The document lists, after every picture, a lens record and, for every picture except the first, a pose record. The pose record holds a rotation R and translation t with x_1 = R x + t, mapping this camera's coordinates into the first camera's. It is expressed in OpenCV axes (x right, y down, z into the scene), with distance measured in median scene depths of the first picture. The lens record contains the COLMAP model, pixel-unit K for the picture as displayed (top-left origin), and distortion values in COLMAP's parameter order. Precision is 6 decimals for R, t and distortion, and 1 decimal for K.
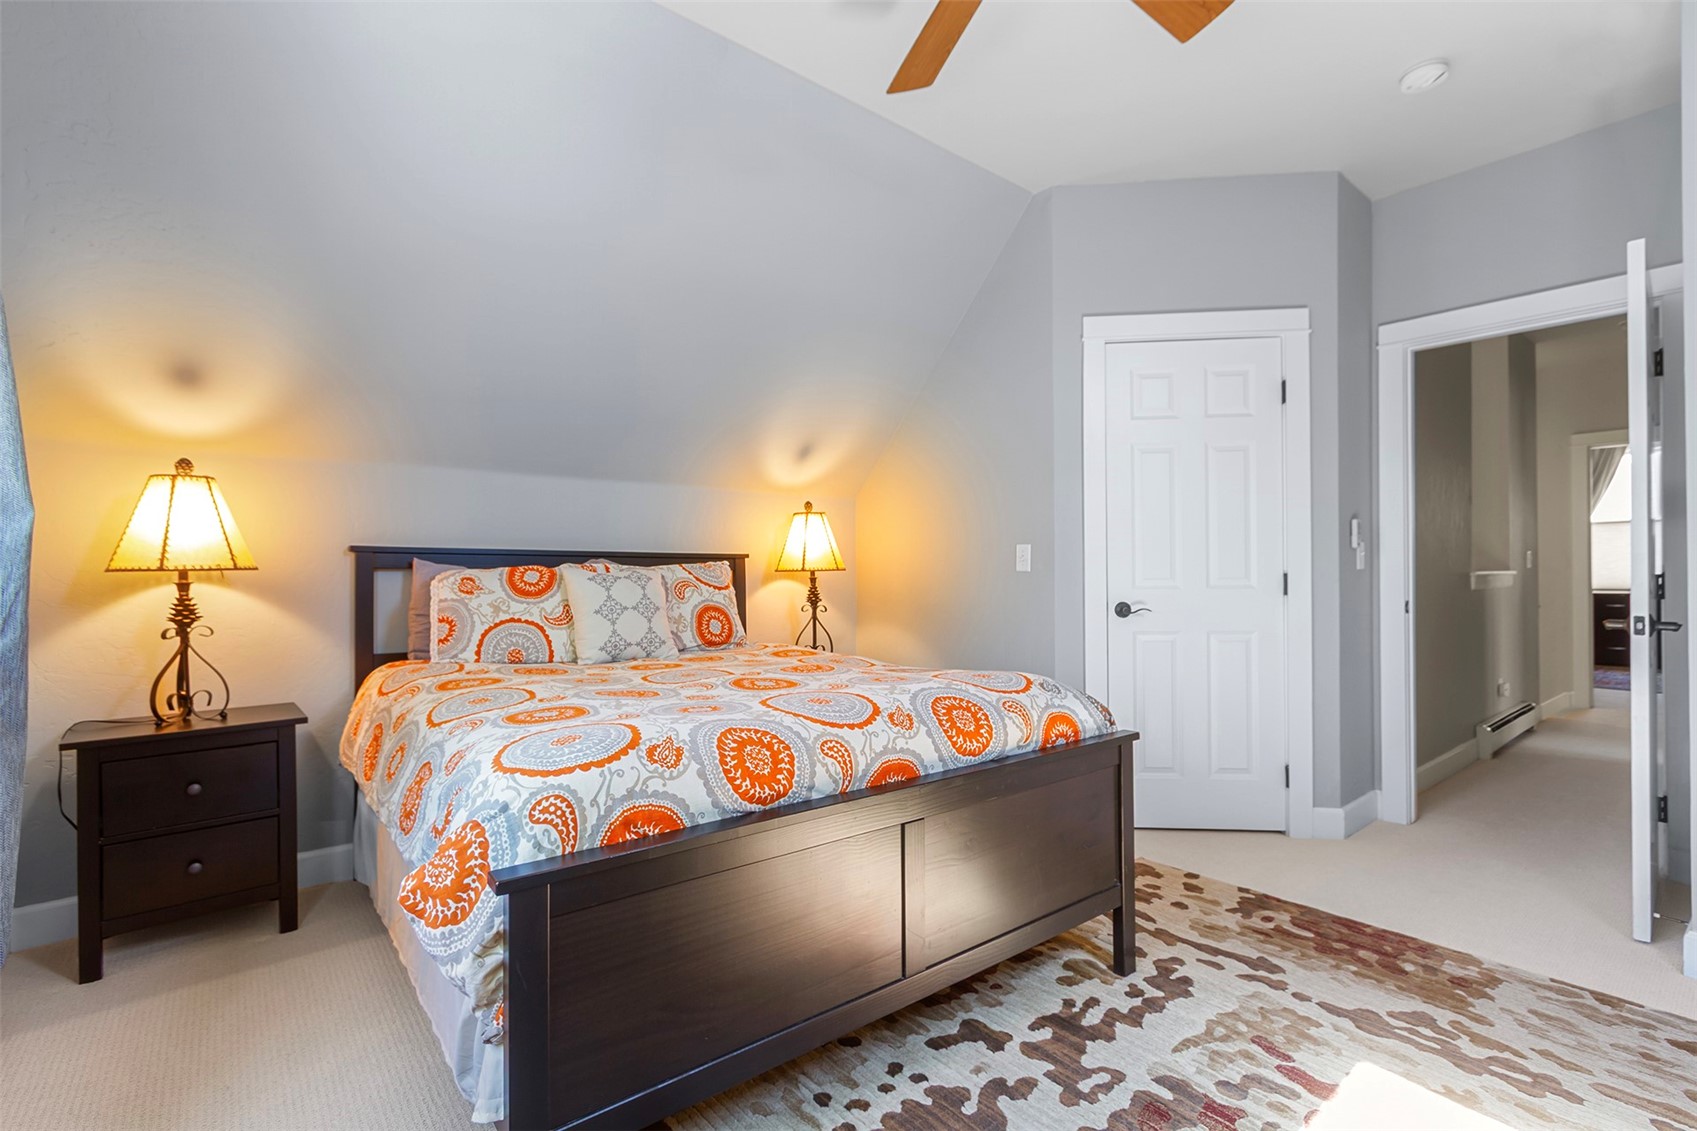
lens RADIAL K [[803.2, 0, 834.0], [0, 803.2, 568.6], [0, 0, 1]] dist [0.005248, -0.001513]
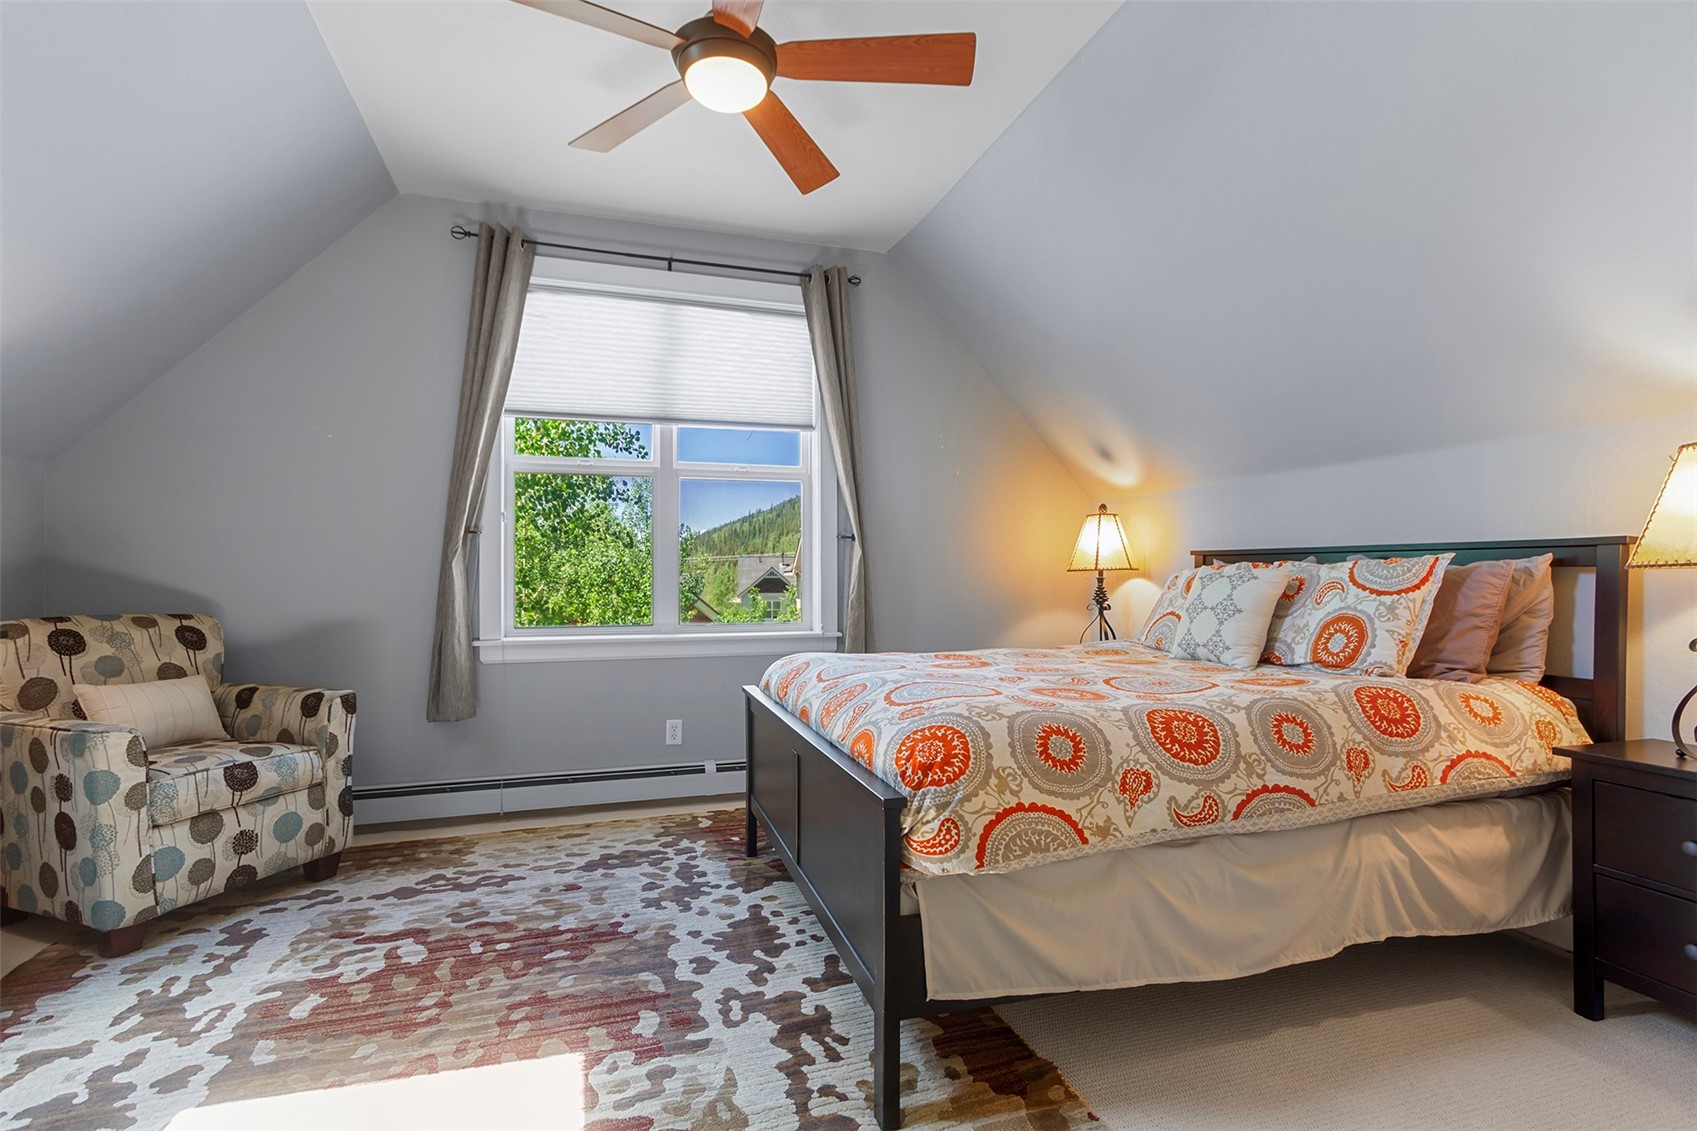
lens RADIAL K [[803.2, 0, 839.3], [0, 803.2, 570.6], [0, 0, 1]] dist [0.005248, -0.001513]
pose [[-0.380011, -0.000917, -0.924982, 1.281635], [0.006625, 0.999971, -0.003713, 0.007104], [0.924958, -0.007539, -0.379994, 1.513722]]
